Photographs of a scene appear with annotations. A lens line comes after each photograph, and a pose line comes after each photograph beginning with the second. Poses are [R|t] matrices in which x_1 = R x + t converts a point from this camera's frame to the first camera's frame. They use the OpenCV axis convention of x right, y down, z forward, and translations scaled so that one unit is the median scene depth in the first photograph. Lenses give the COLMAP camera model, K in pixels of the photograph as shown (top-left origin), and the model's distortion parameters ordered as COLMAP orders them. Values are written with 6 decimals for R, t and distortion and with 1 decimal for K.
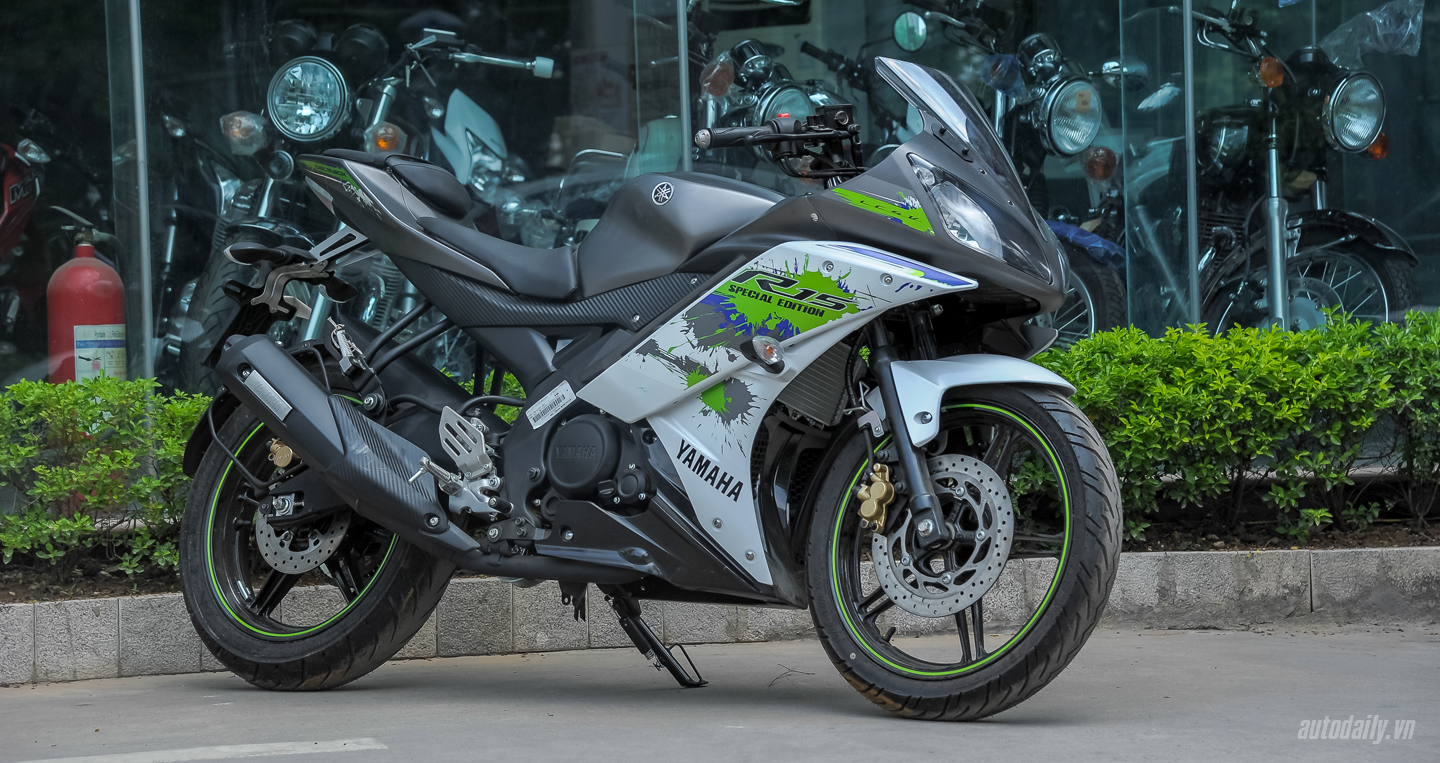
lens RADIAL K [[4075.9, 0, 720.0], [0, 4075.9, 381.5], [0, 0, 1]] dist [0.432195, -0.185852]
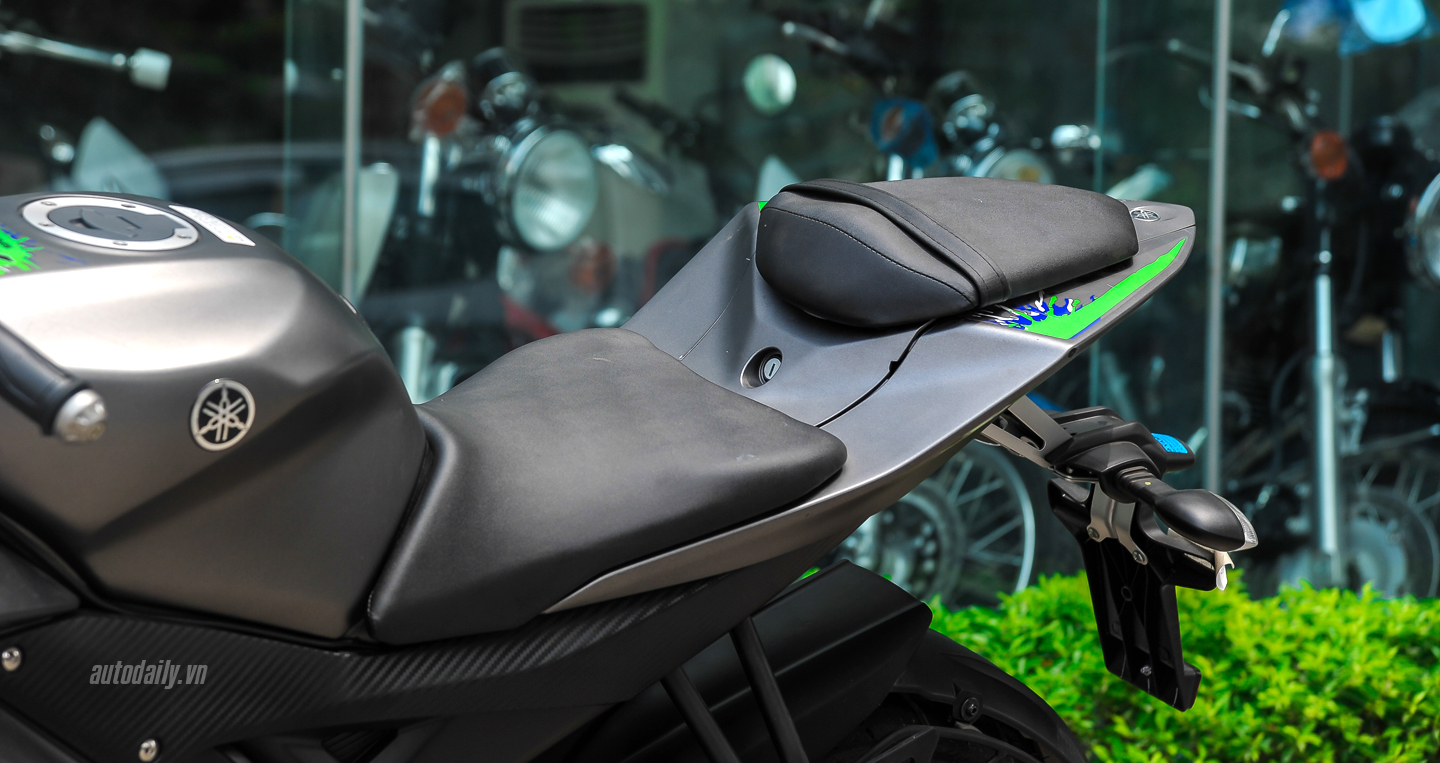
lens RADIAL K [[5877.4, 0, 720.0], [0, 5877.4, 381.5], [0, 0, 1]] dist [0.154828, 1.834868]
pose [[0.997449, 0.057976, 0.041650, 0.011565], [-0.056593, 0.997830, -0.033645, -0.009828], [-0.043510, 0.031202, 0.998566, 0.201061]]
